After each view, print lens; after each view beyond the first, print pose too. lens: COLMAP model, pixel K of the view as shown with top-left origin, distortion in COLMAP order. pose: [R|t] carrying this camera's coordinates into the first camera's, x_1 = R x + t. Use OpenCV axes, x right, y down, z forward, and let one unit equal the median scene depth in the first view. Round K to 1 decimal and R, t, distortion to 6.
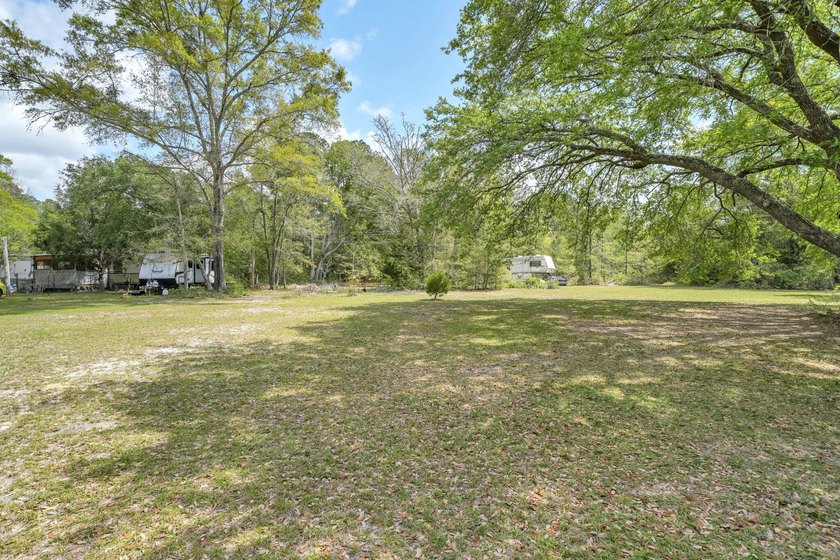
lens RADIAL K [[420.1, 0, 427.7], [0, 420.1, 278.8], [0, 0, 1]] dist [0.032300, 0.001085]
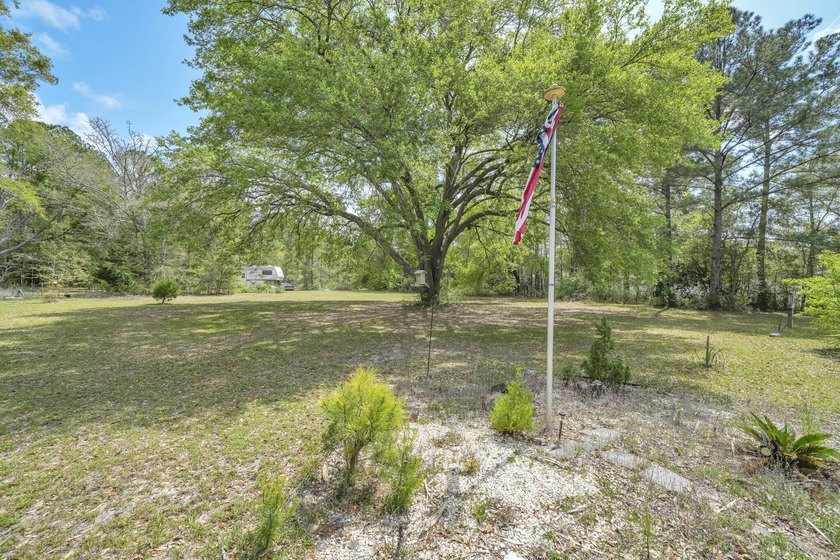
lens RADIAL K [[375.9, 0, 453.4], [0, 375.9, 275.4], [0, 0, 1]] dist [-0.001035, -0.000417]
pose [[0.783705, 0.022424, 0.620728, 0.001791], [-0.009036, 0.999654, -0.024704, -0.007353], [-0.621067, 0.013752, 0.783637, -0.237079]]
